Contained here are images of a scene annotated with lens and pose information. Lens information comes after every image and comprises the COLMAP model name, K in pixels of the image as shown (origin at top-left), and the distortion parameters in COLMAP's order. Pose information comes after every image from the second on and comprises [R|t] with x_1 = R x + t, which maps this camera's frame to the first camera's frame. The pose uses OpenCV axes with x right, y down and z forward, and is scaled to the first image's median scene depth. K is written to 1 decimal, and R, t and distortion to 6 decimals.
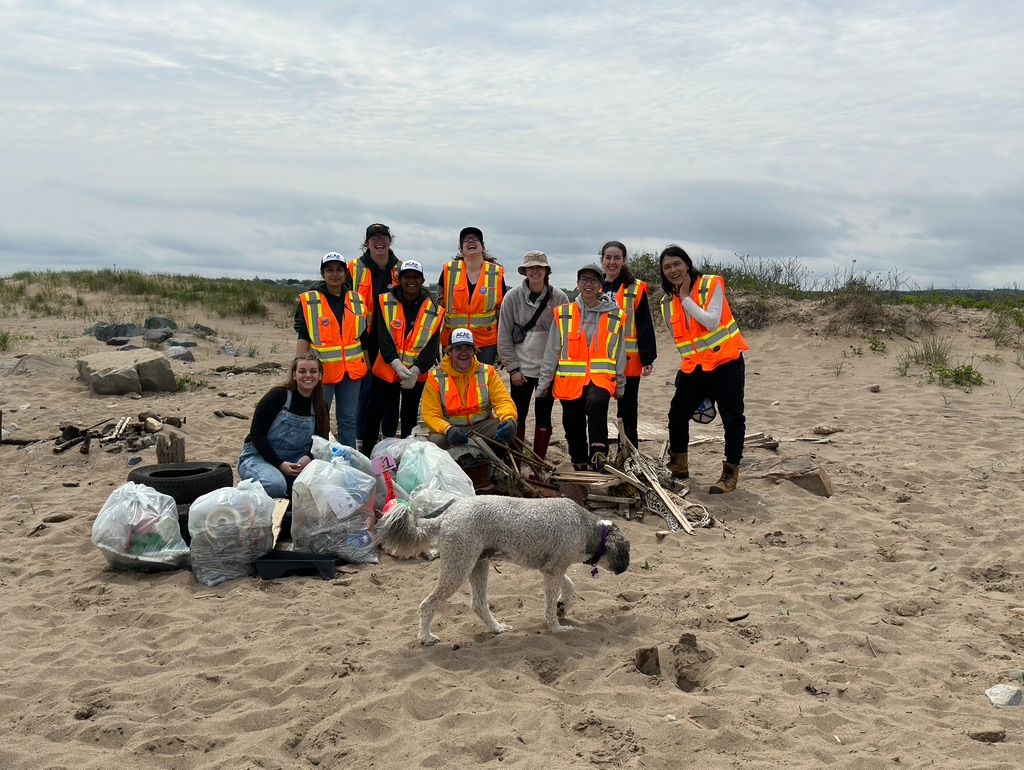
lens RADIAL K [[1079.0, 0, 540.5], [0, 1079.0, 417.3], [0, 0, 1]] dist [0.066324, 0.000000]
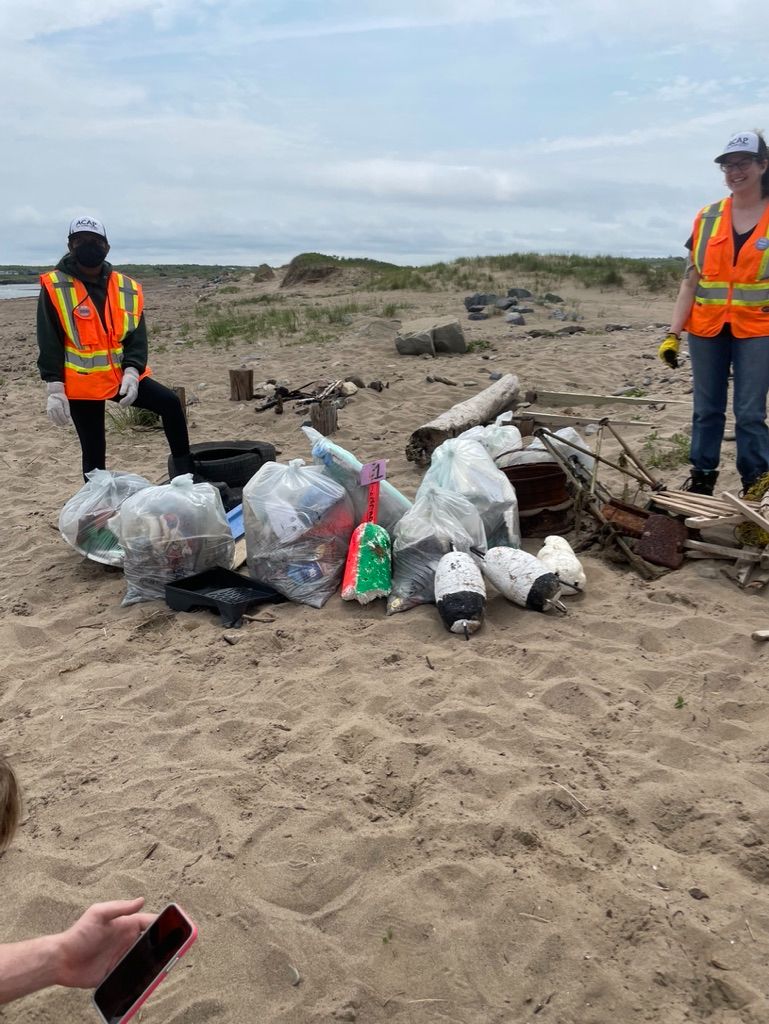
lens RADIAL K [[776.8, 0, 391.3], [0, 776.8, 509.9], [0, 0, 1]] dist [0.080146, -0.113250]
pose [[0.836059, 0.132310, -0.532447, 0.150136], [-0.033228, 0.980915, 0.191576, -0.034008], [0.547633, -0.142476, 0.824499, 0.496302]]
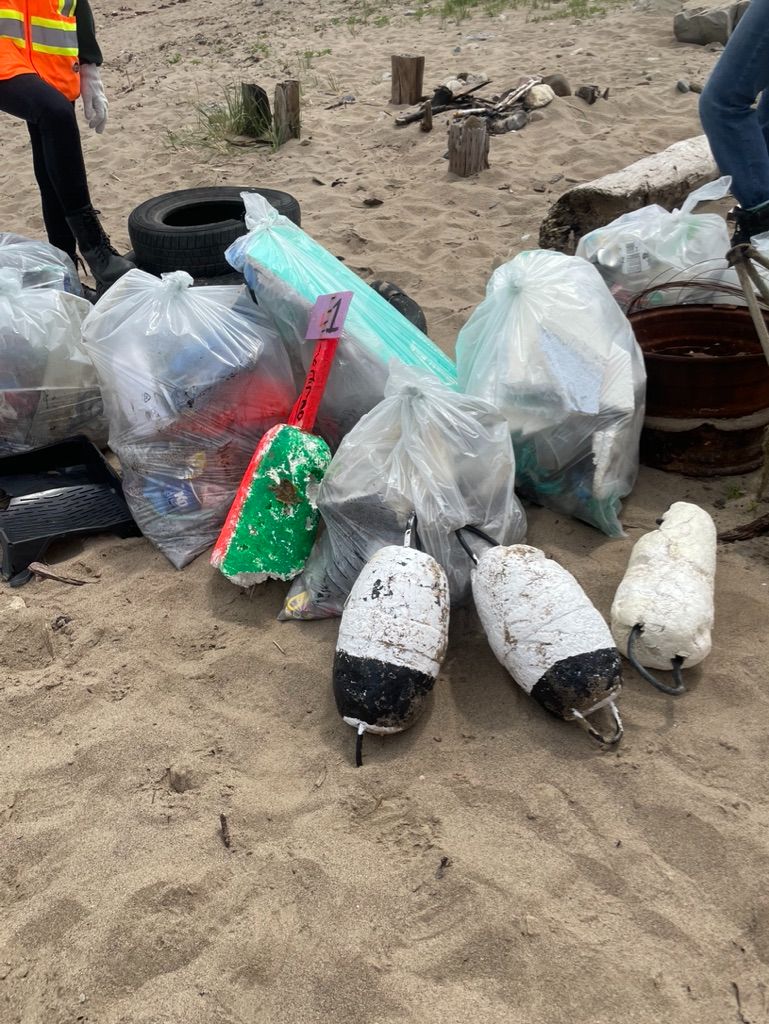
lens RADIAL K [[776.8, 0, 375.4], [0, 776.8, 510.4], [0, 0, 1]] dist [0.080146, -0.113250]
pose [[0.585493, 0.464322, -0.664532, 0.072124], [-0.068529, 0.845138, 0.530138, -0.041640], [0.807776, -0.264853, 0.526642, 0.772130]]
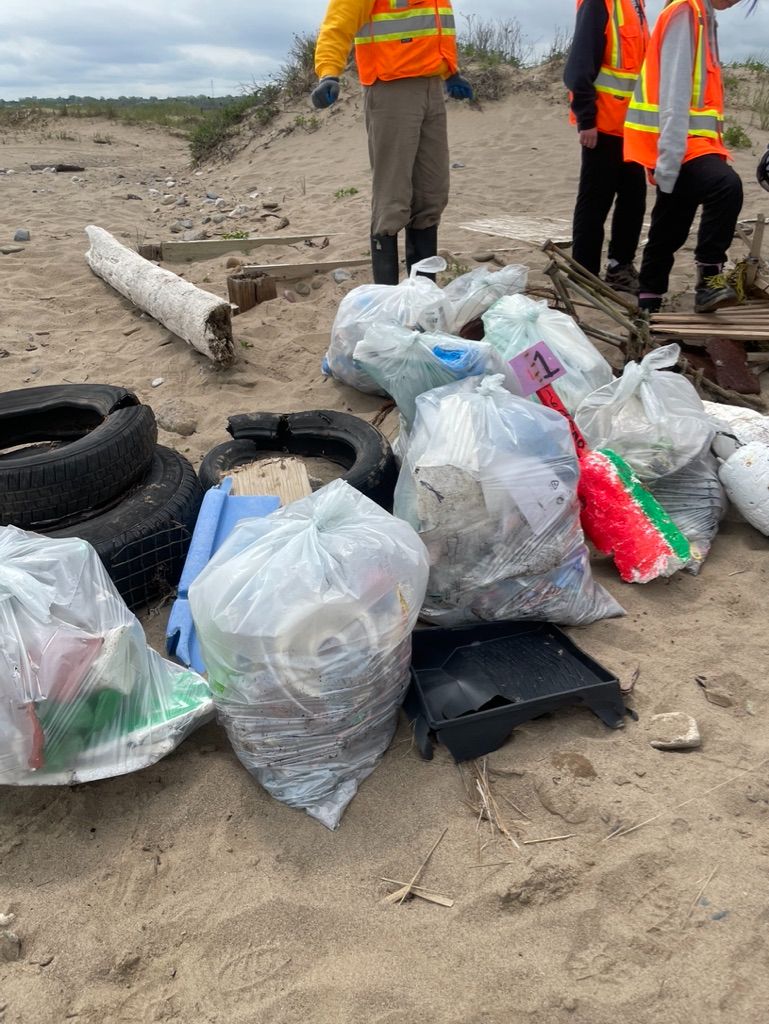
lens RADIAL K [[776.8, 0, 384.0], [0, 776.8, 504.3], [0, 0, 1]] dist [0.080146, -0.113250]
pose [[0.958101, -0.165161, 0.234018, -0.263266], [0.071050, 0.928518, 0.364425, -0.024283], [-0.277479, -0.332530, 0.901349, 0.642313]]
